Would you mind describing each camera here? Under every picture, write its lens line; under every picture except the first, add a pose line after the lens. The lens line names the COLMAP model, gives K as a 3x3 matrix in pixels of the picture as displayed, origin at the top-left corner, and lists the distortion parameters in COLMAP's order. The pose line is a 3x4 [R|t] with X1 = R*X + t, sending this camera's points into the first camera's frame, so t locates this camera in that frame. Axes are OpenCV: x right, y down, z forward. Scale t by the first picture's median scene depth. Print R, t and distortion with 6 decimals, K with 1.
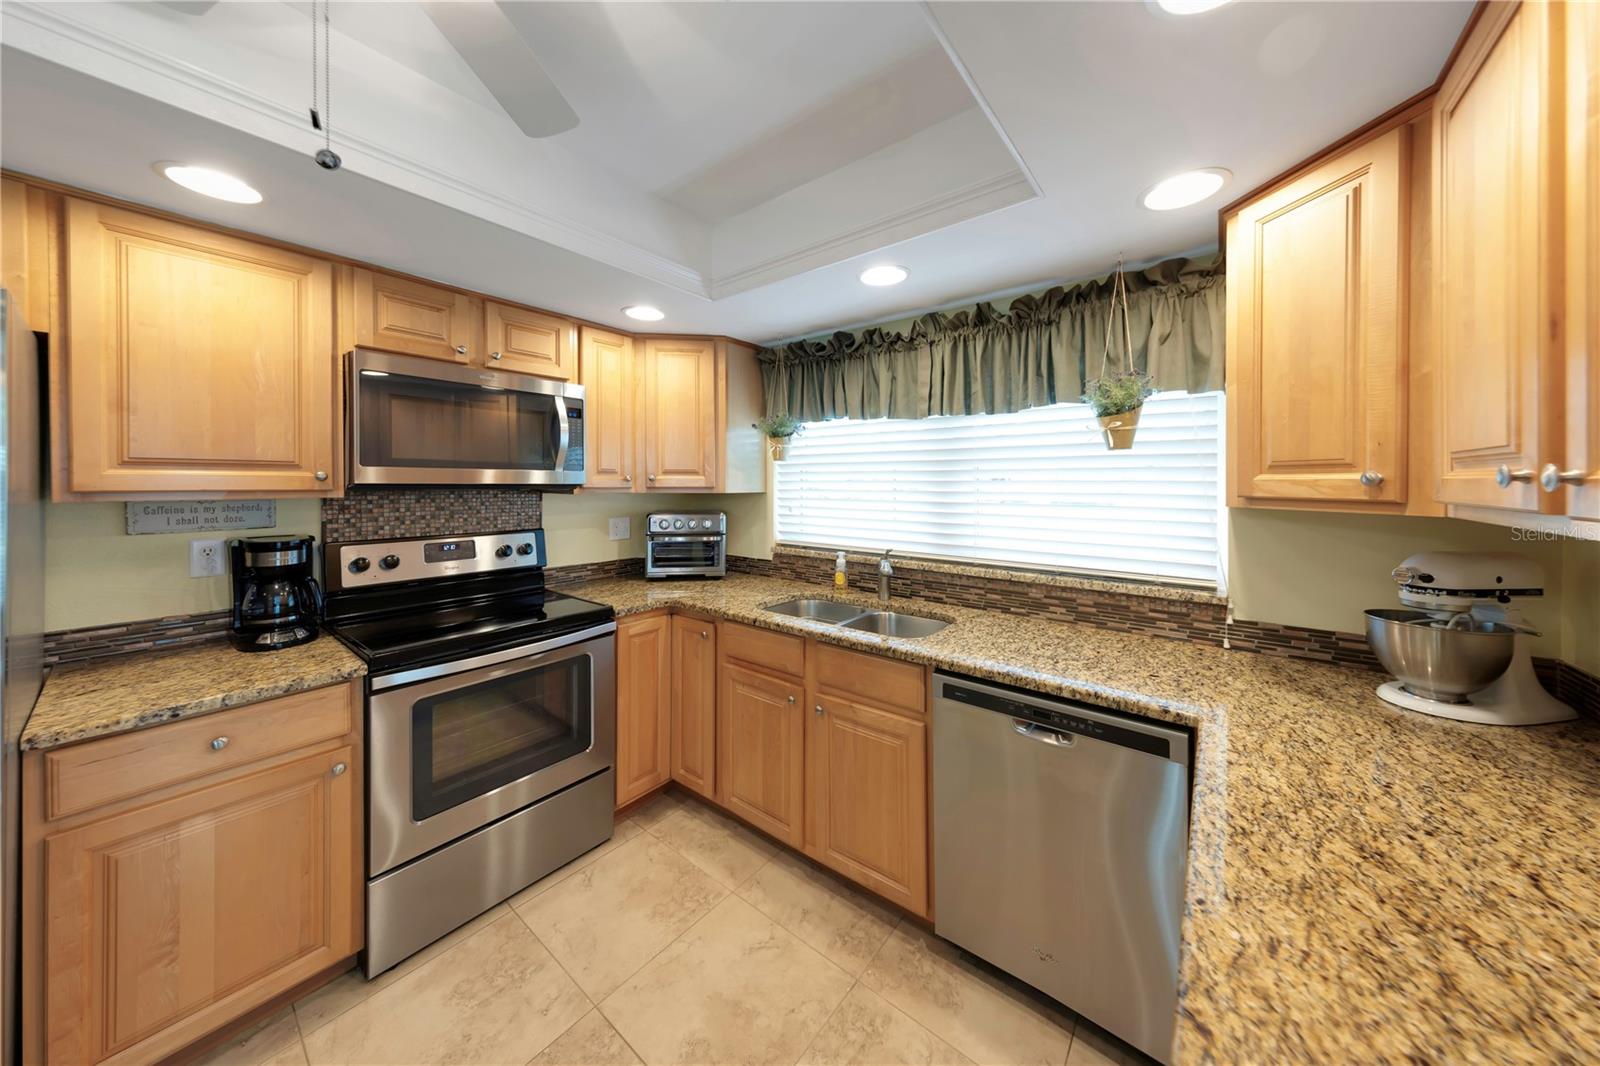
lens RADIAL K [[523.6, 0, 809.8], [0, 523.6, 481.2], [0, 0, 1]] dist [0.008068, -0.000377]
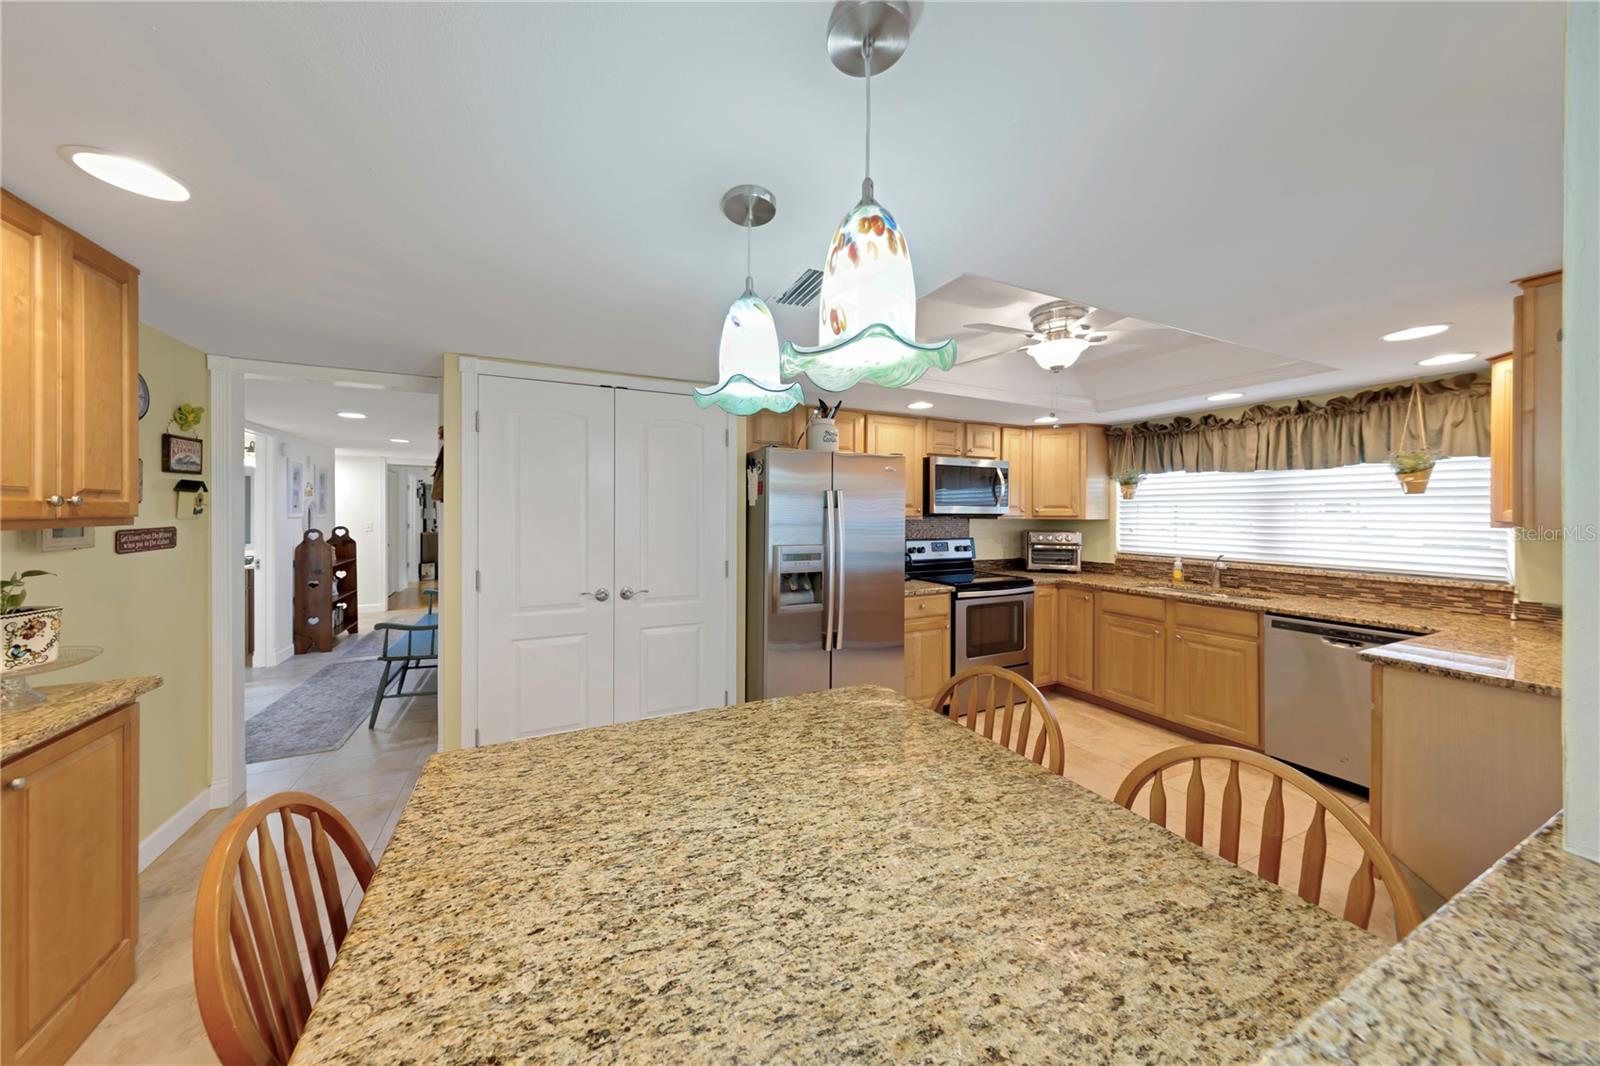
lens RADIAL K [[523.6, 0, 768.6], [0, 523.6, 513.4], [0, 0, 1]] dist [0.008068, -0.000377]
pose [[0.884838, 0.002726, -0.465890, -0.333519], [-0.000014, 0.999983, 0.005824, -0.006097], [0.465898, -0.005146, 0.884823, -1.094647]]
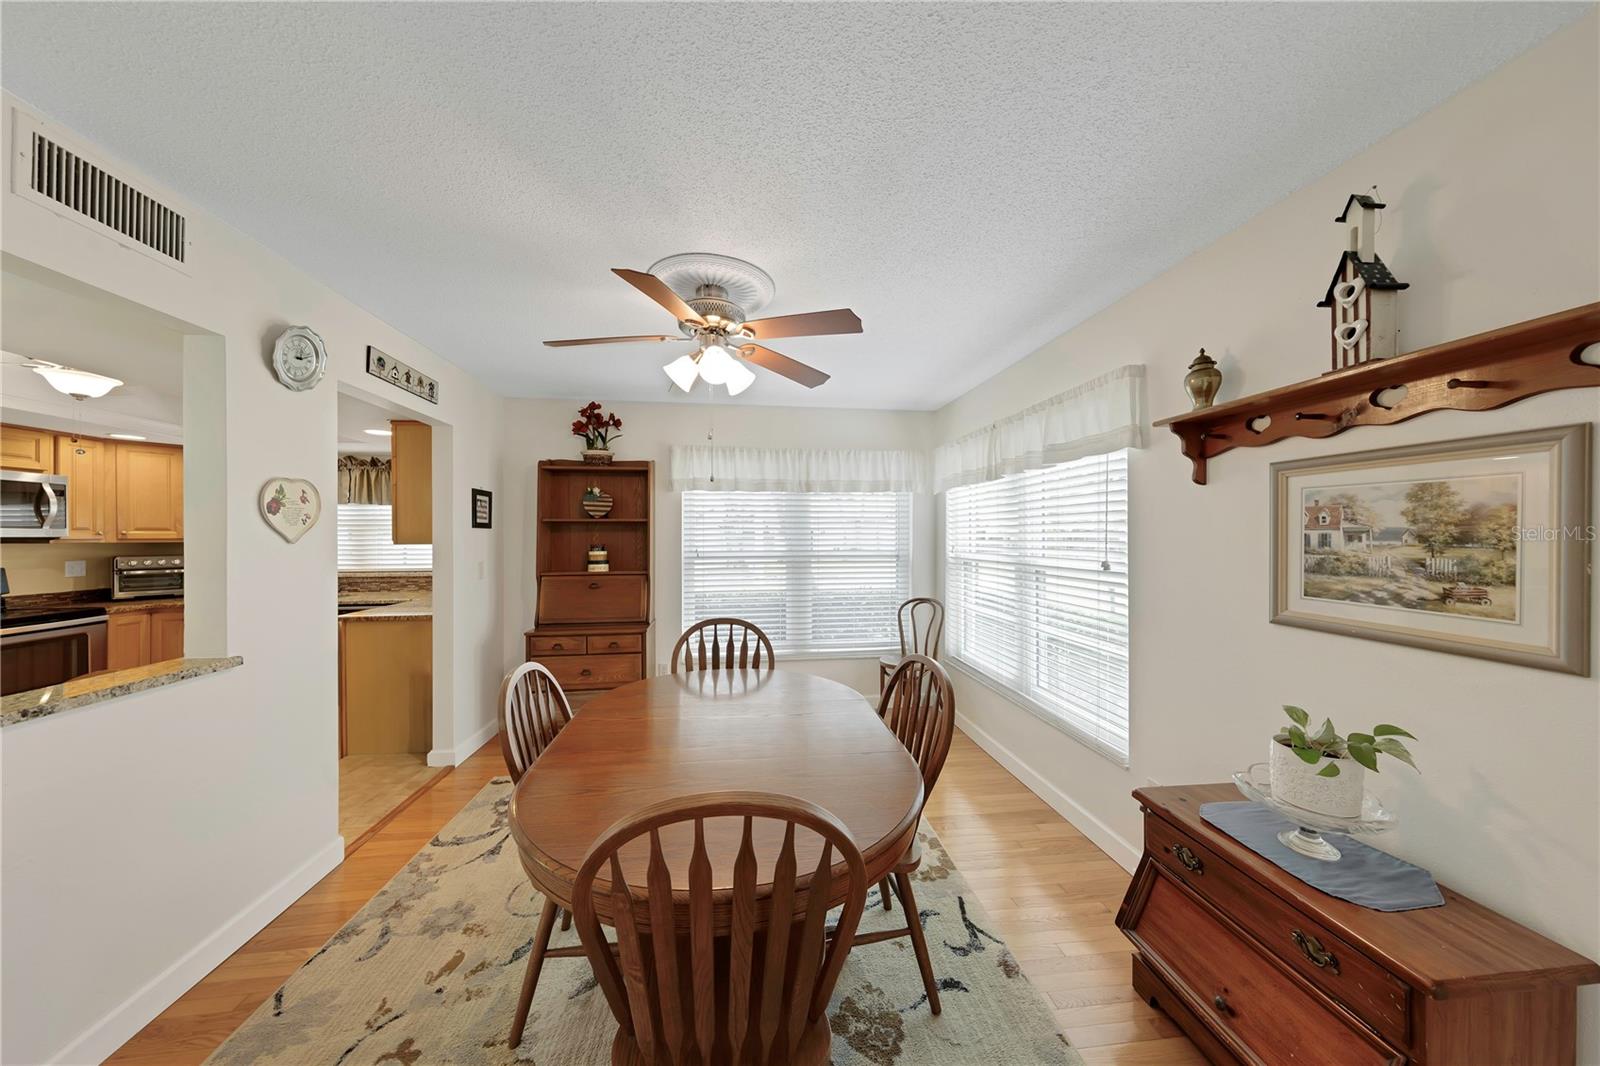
lens RADIAL K [[523.6, 0, 800.4], [0, 523.6, 532.8], [0, 0, 1]] dist [0.008068, -0.000377]
pose [[0.716613, -0.002258, 0.697467, 0.052024], [0.003414, 0.999994, -0.000270, 0.000489], [-0.697462, 0.002574, 0.716617, -1.849993]]
